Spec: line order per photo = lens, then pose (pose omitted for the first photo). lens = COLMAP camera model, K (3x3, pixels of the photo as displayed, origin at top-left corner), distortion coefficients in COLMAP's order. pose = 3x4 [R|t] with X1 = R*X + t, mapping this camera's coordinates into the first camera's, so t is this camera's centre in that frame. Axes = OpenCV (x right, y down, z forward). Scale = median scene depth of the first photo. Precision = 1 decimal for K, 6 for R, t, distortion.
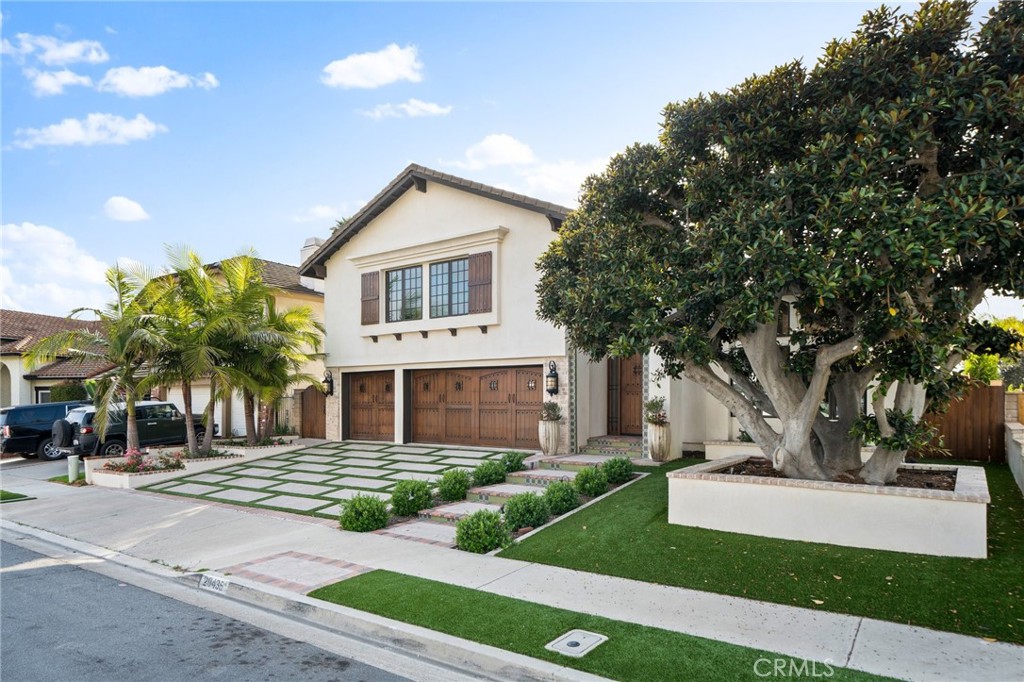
lens RADIAL K [[629.2, 0, 512.2], [0, 629.2, 322.7], [0, 0, 1]] dist [0.003228, 0.000199]
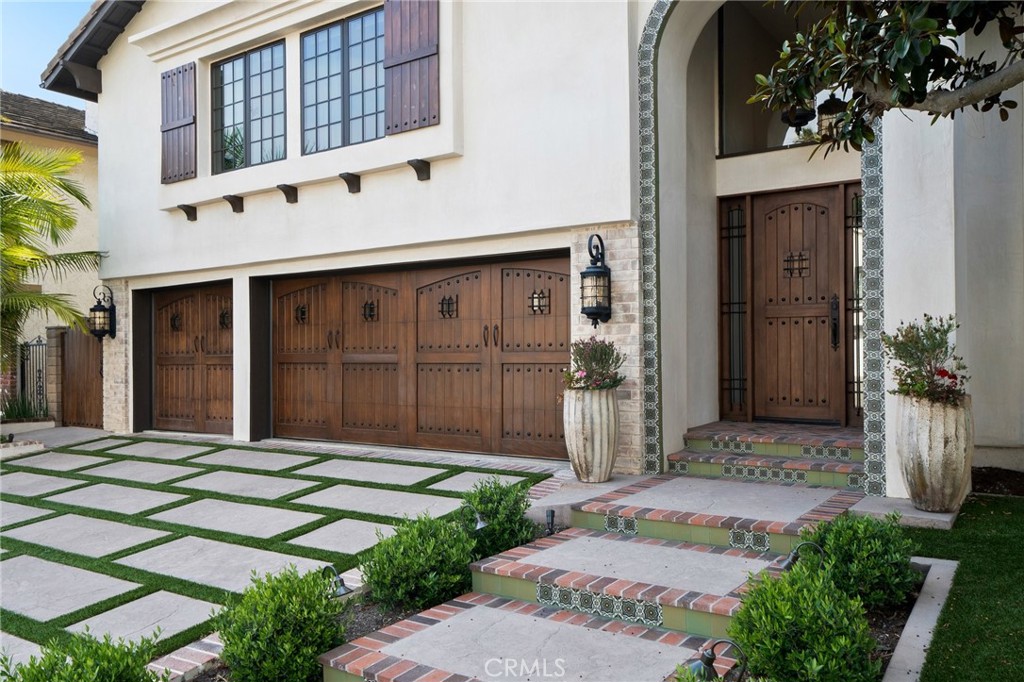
lens RADIAL K [[789.9, 0, 512.0], [0, 789.9, 341.0], [0, 0, 1]] dist [-0.002254, -0.000961]
pose [[0.999700, -0.008594, 0.022916, 0.000892], [0.006188, 0.994657, 0.103054, 0.066859], [-0.023679, -0.102881, 0.994412, 0.459184]]
